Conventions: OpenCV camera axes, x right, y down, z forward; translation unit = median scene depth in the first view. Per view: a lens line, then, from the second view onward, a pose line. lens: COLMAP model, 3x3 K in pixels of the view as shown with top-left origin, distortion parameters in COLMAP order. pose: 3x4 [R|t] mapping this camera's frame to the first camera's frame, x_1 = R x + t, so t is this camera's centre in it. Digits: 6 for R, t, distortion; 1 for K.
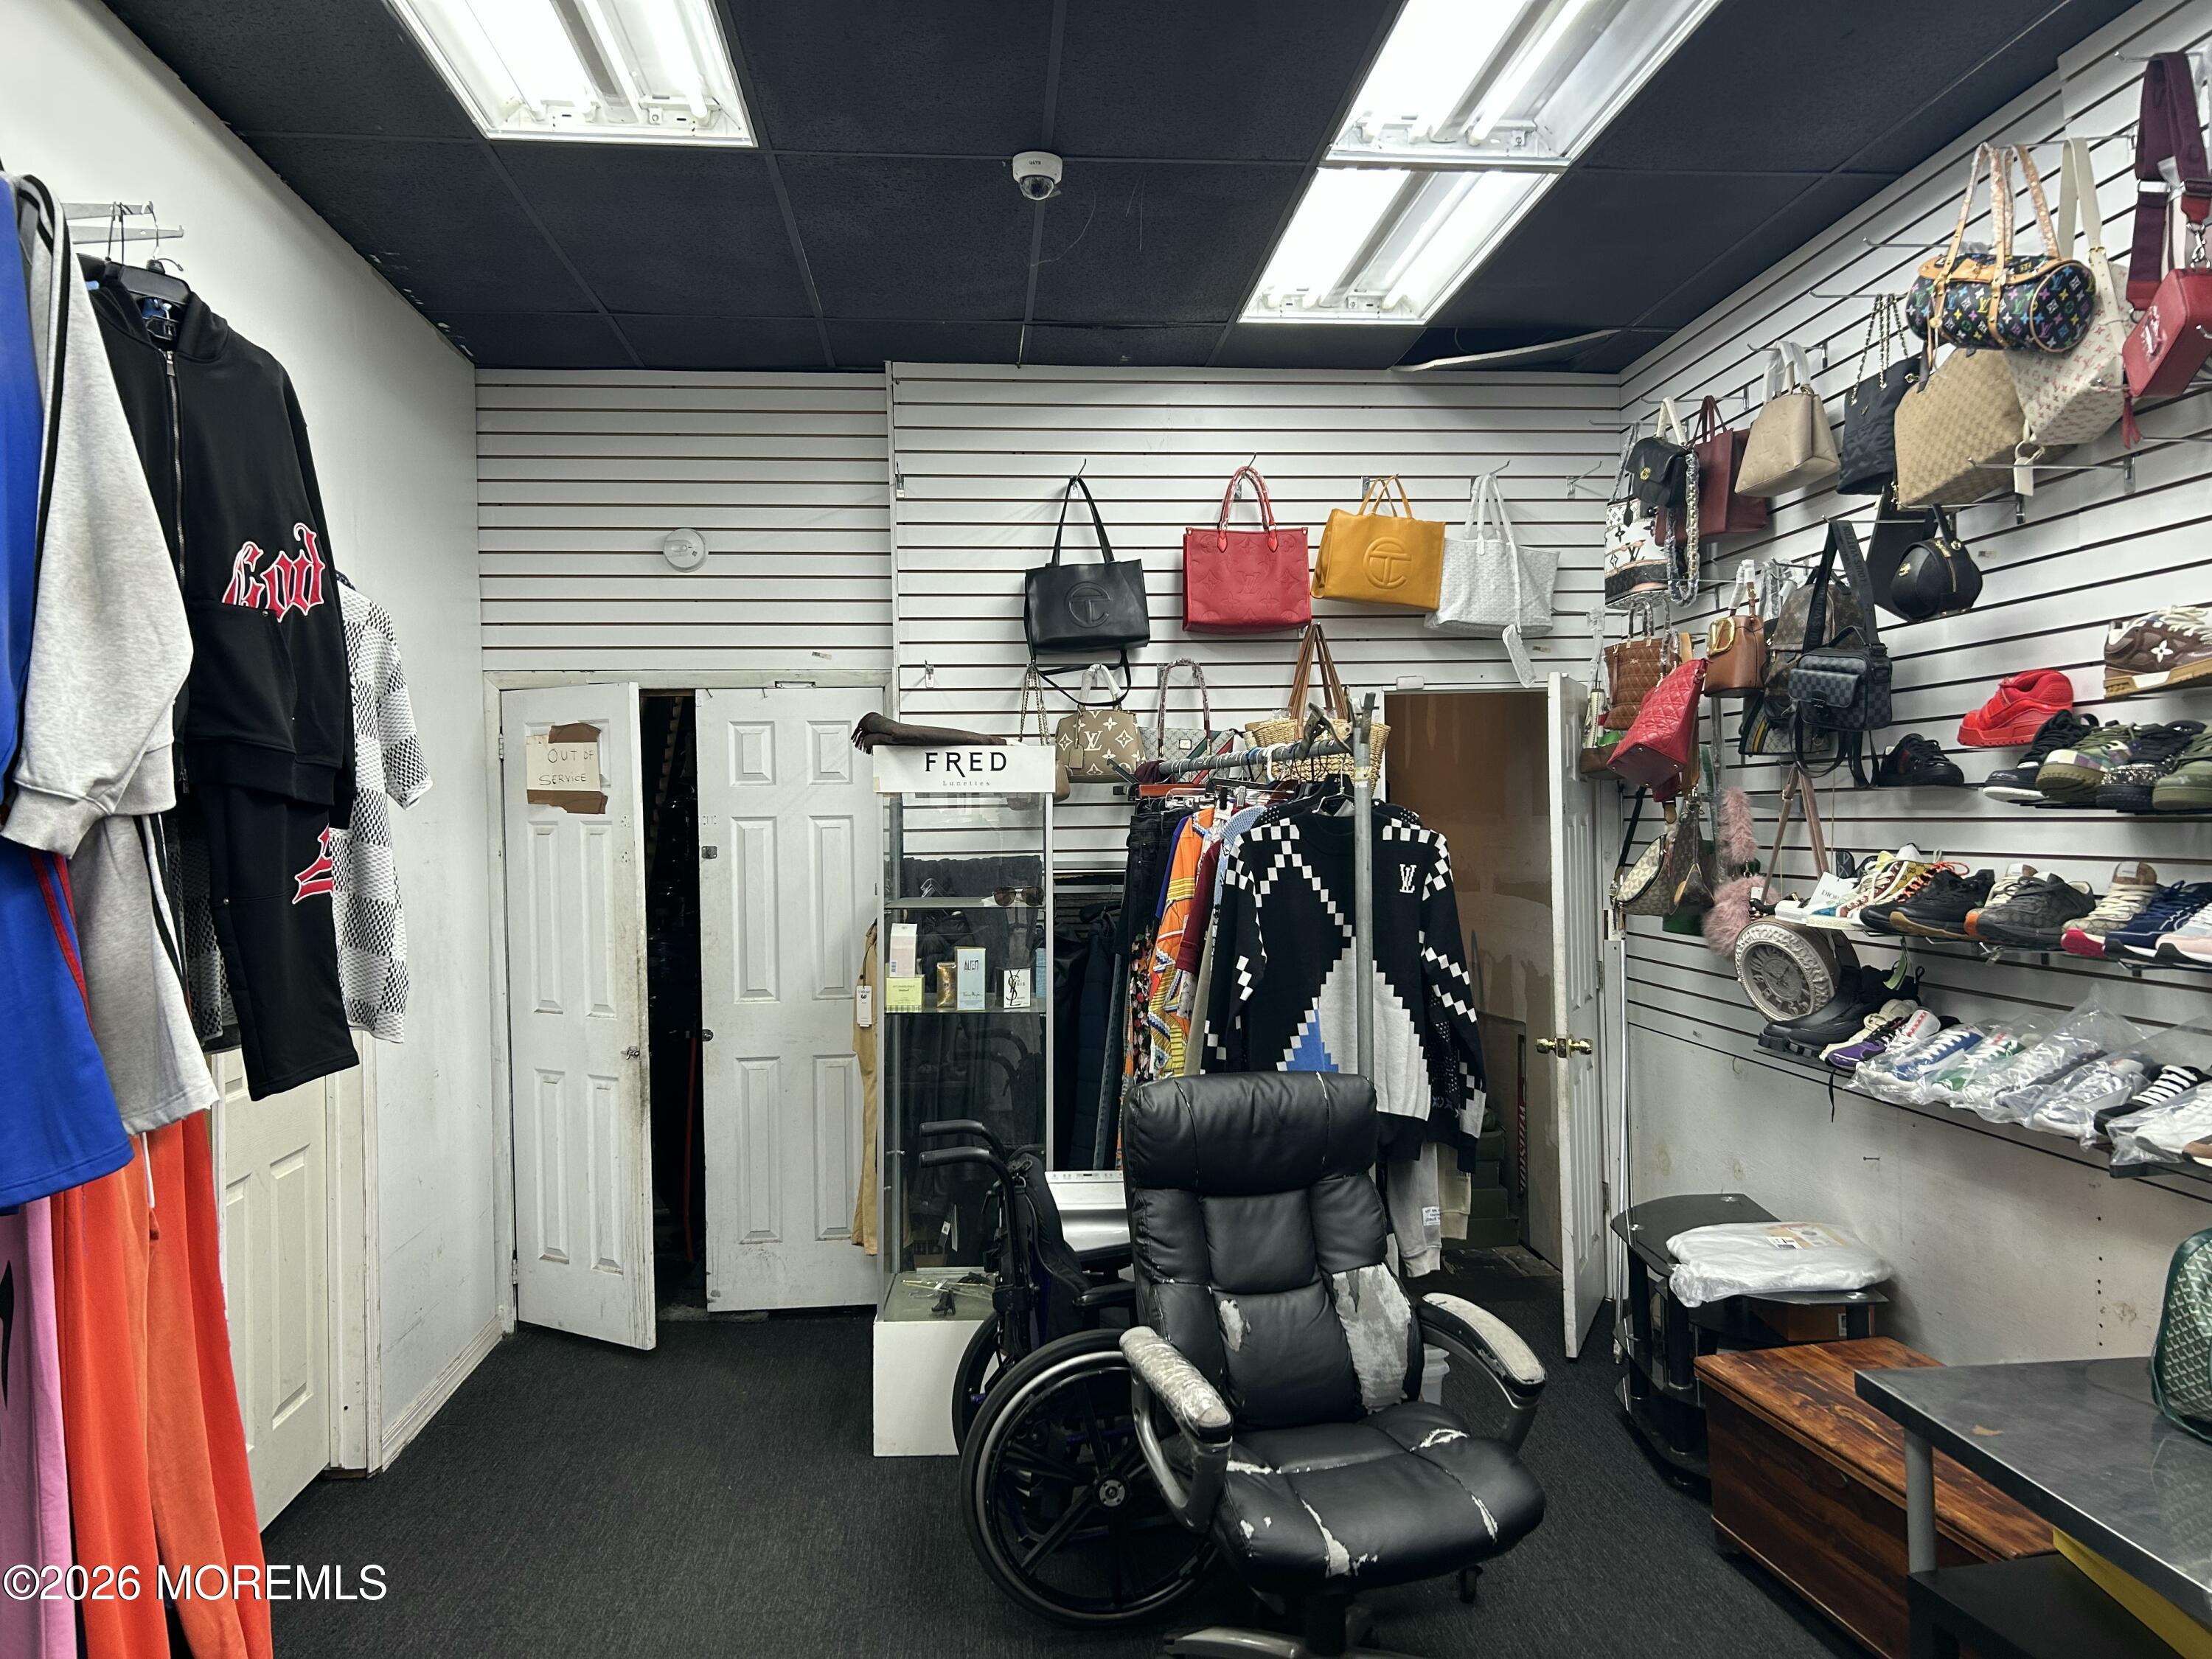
lens RADIAL K [[1621.0, 0, 1106.0], [0, 1621.0, 829.5], [0, 0, 1]] dist [0.060242, -0.001186]
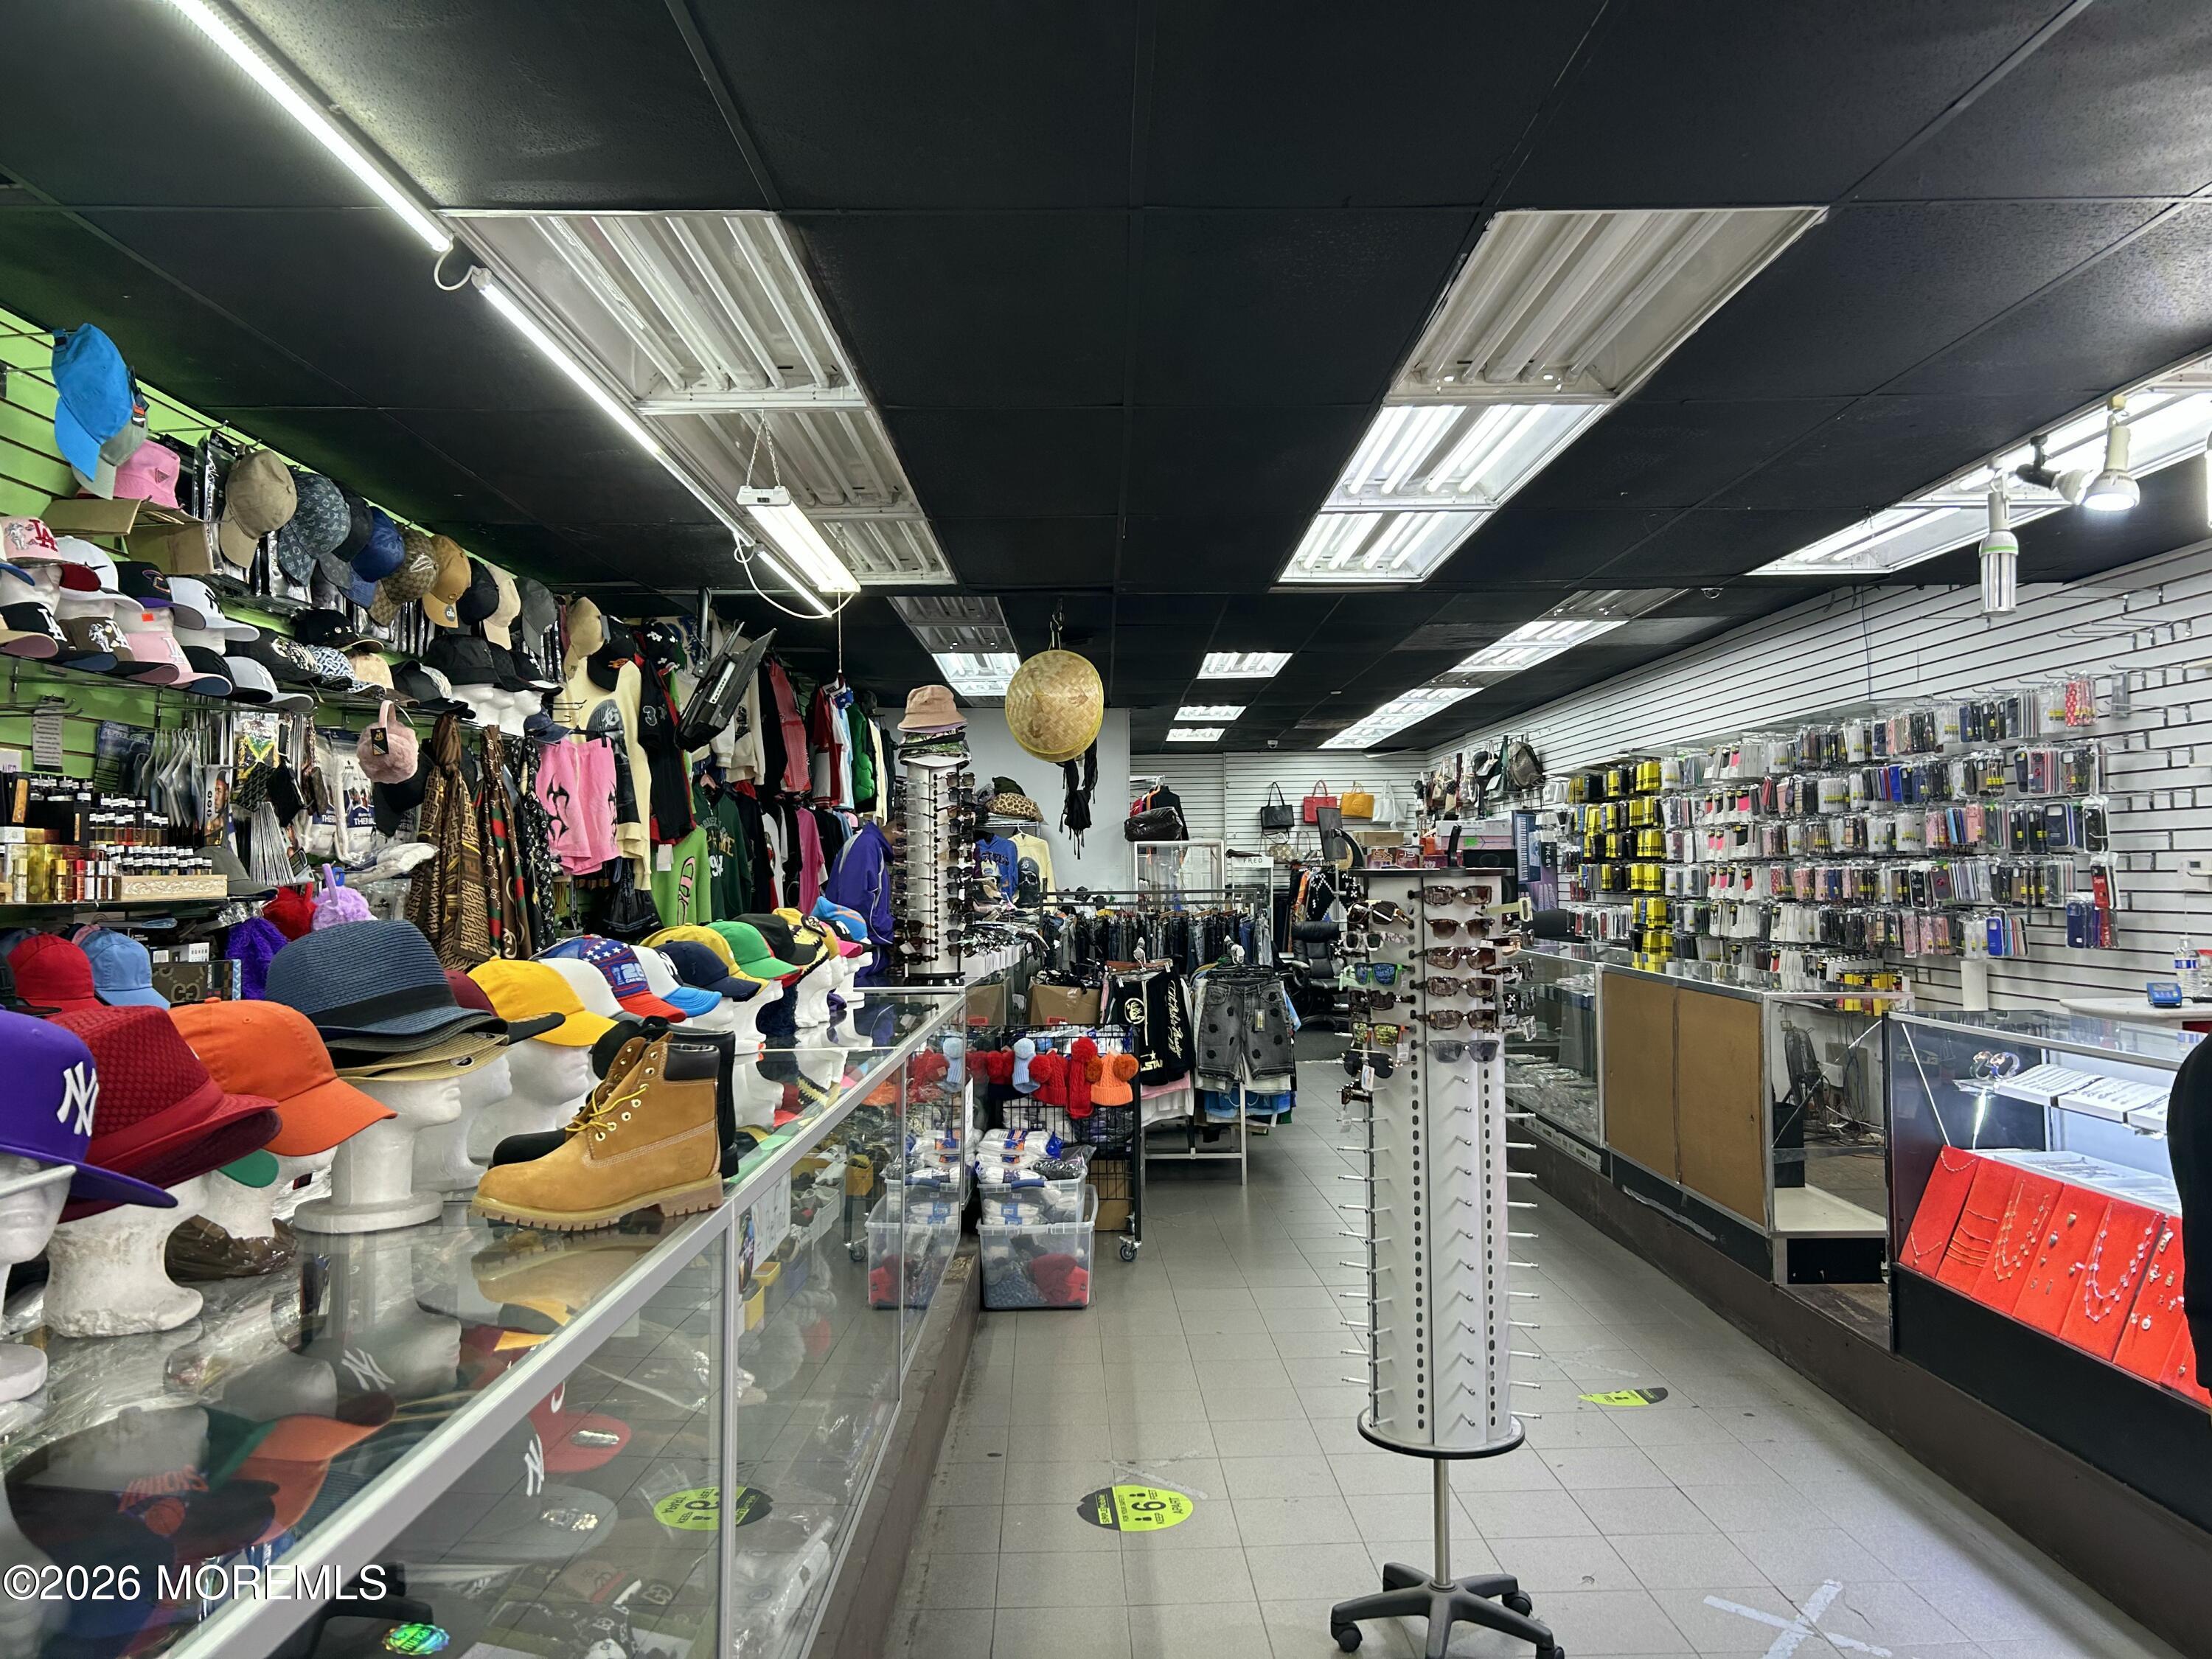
lens RADIAL K [[1621.0, 0, 1106.0], [0, 1621.0, 829.5], [0, 0, 1]] dist [0.060242, -0.001186]
pose [[0.996606, -0.001241, -0.082312, -0.104111], [-0.001978, 0.999236, -0.039026, 0.039422], [0.082297, 0.039056, 0.995842, -2.919531]]
